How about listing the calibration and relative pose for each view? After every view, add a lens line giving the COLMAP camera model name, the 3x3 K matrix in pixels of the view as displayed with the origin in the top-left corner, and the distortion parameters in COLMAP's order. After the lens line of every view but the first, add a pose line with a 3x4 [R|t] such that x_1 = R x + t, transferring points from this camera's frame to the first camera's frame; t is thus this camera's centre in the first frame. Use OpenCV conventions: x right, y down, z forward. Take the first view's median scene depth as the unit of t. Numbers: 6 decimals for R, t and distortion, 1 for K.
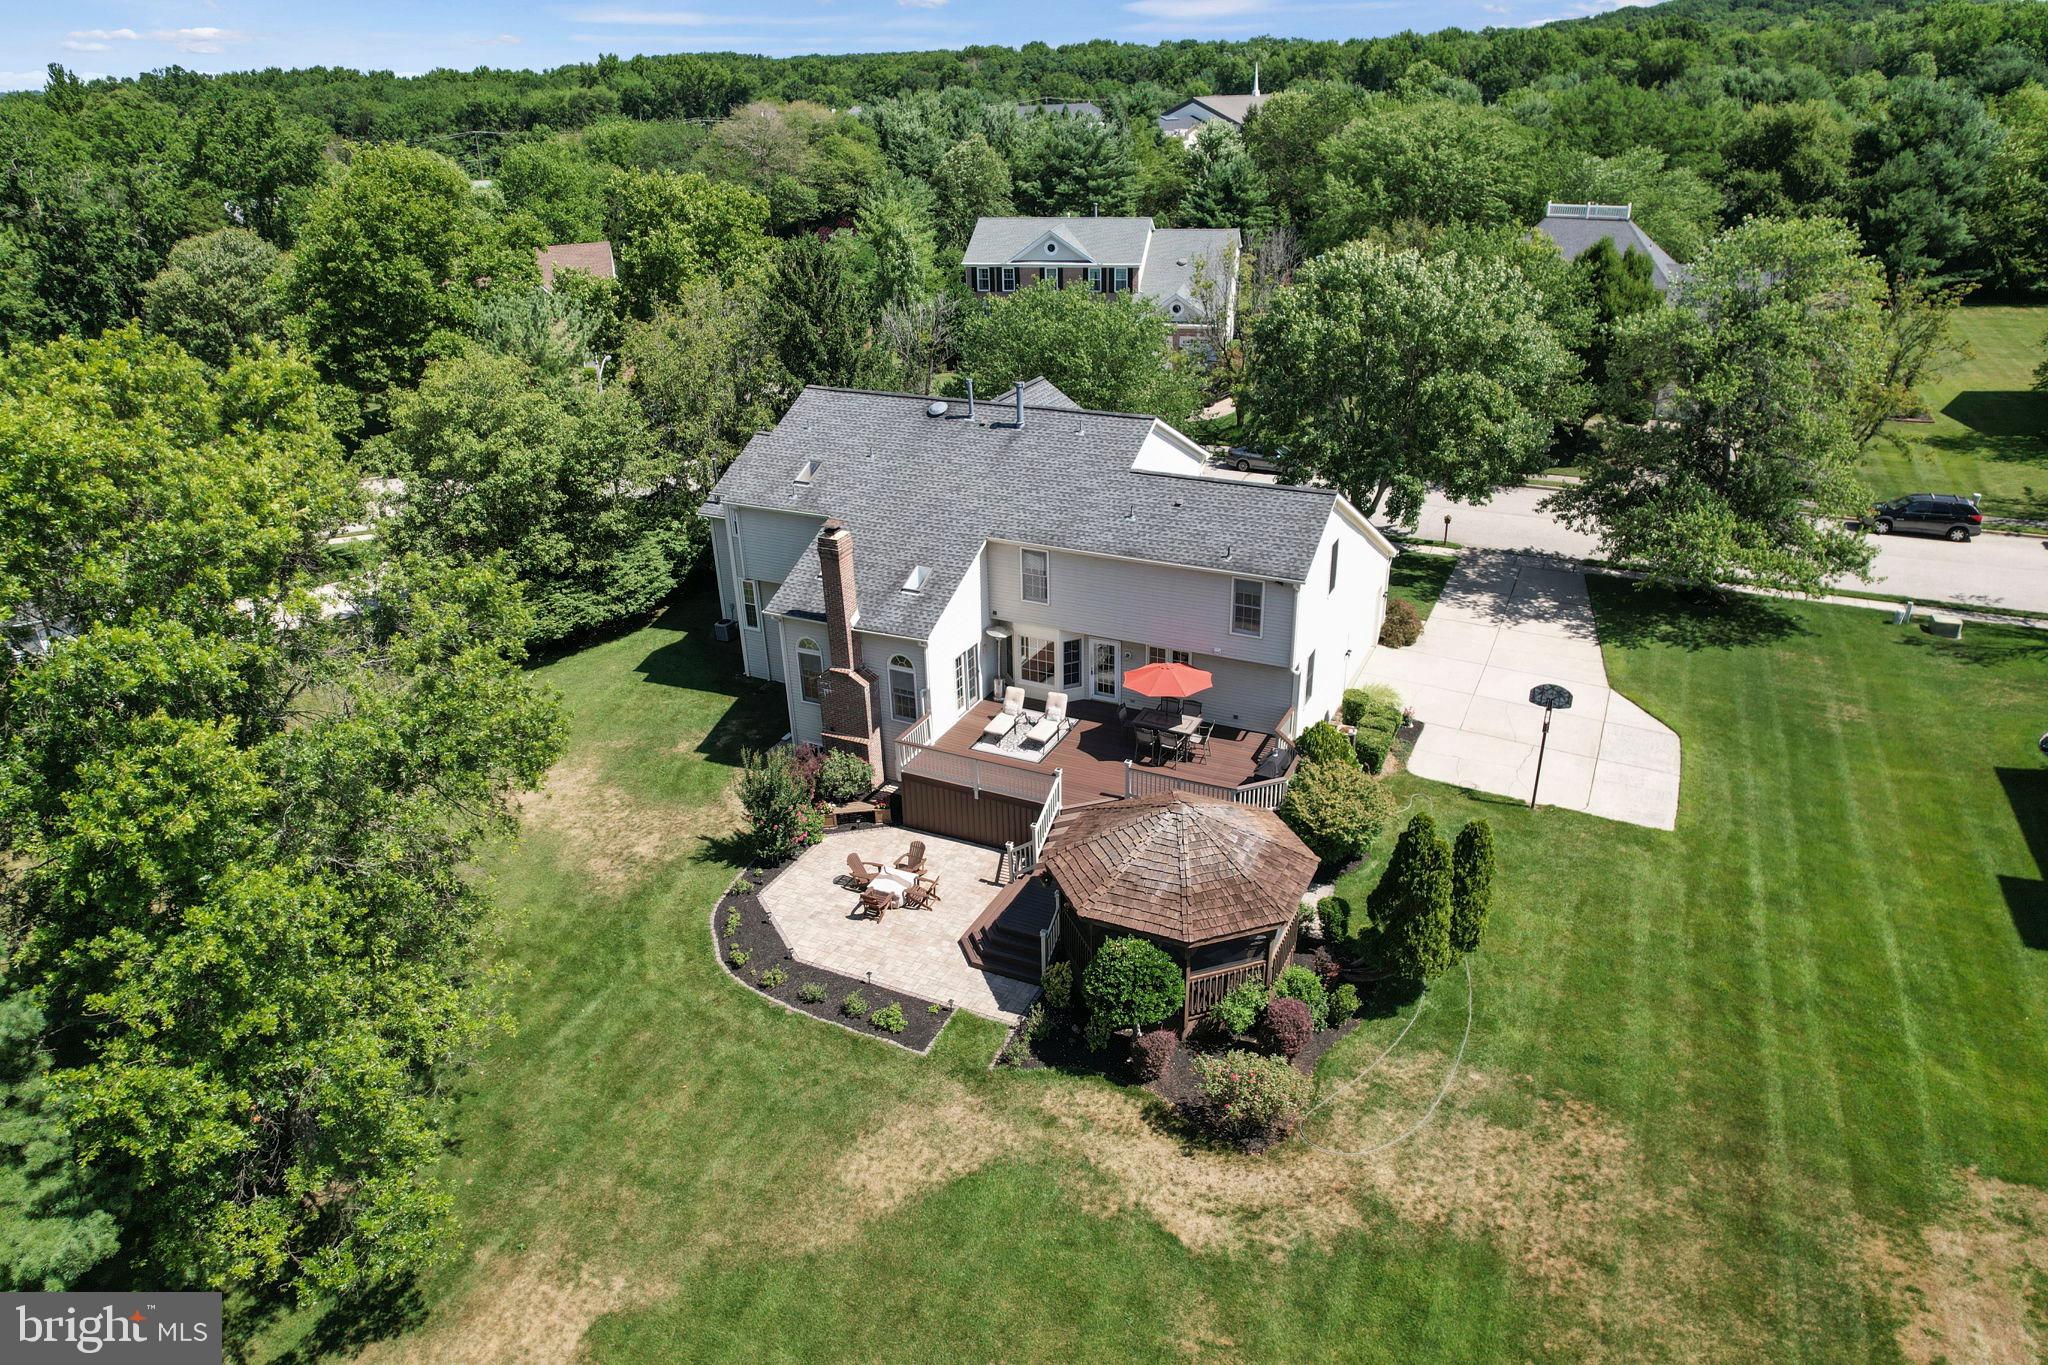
lens RADIAL K [[1316.7, 0, 1024.0], [0, 1316.7, 682.5], [0, 0, 1]] dist [-0.088247, 0.092597]
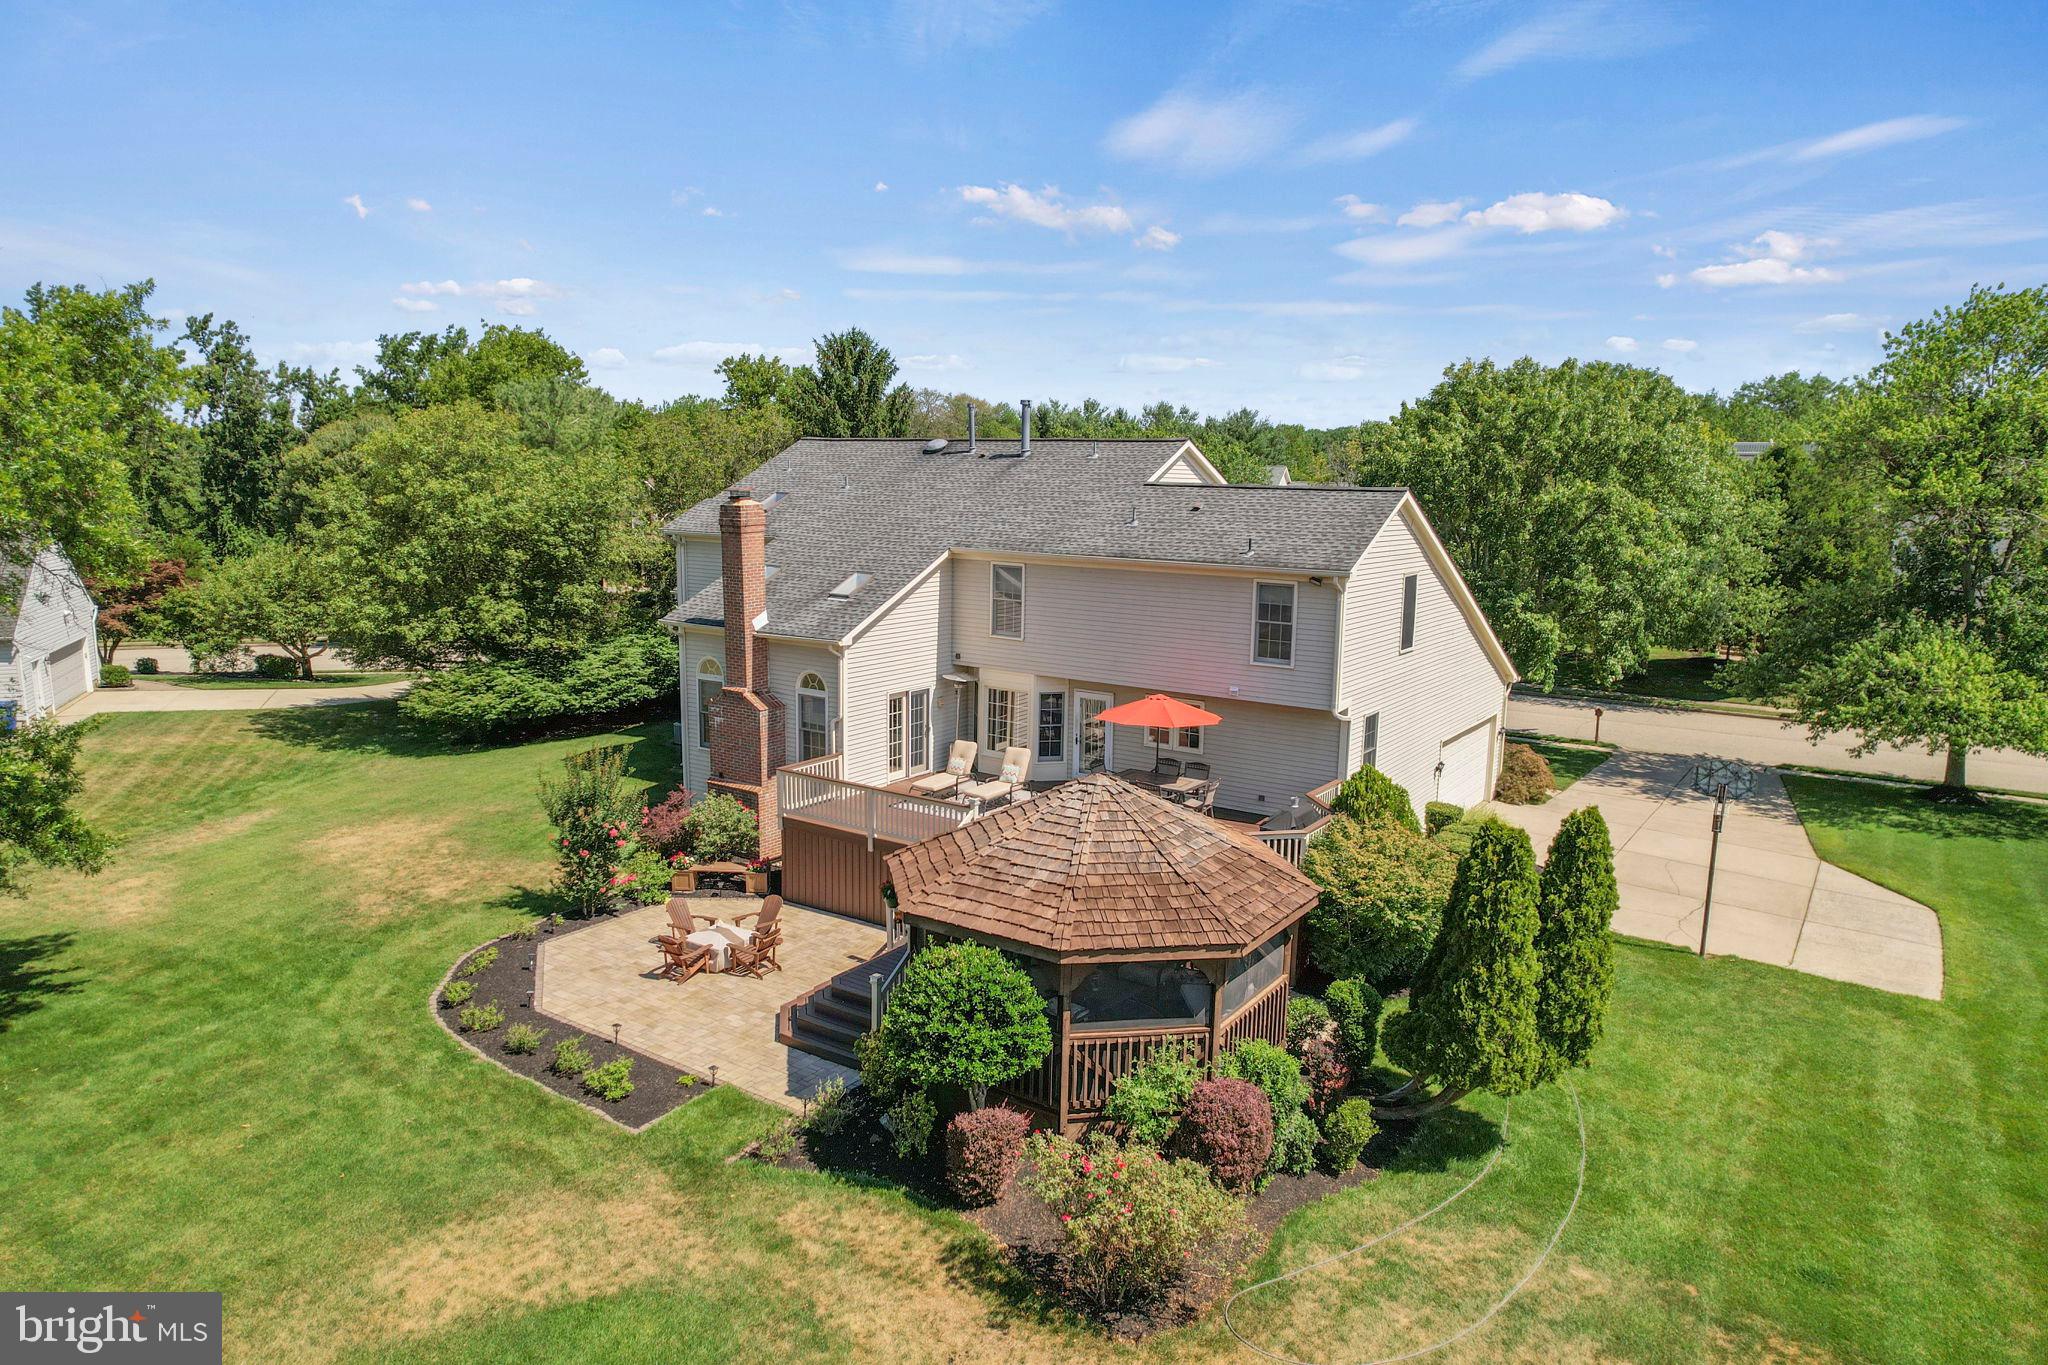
lens RADIAL K [[1316.7, 0, 1024.0], [0, 1316.7, 682.5], [0, 0, 1]] dist [-0.088247, 0.092597]
pose [[0.988374, 0.067907, -0.136037, 0.153175], [-0.102149, 0.959289, -0.263305, 0.202049], [0.112619, 0.274140, 0.955073, 0.347607]]
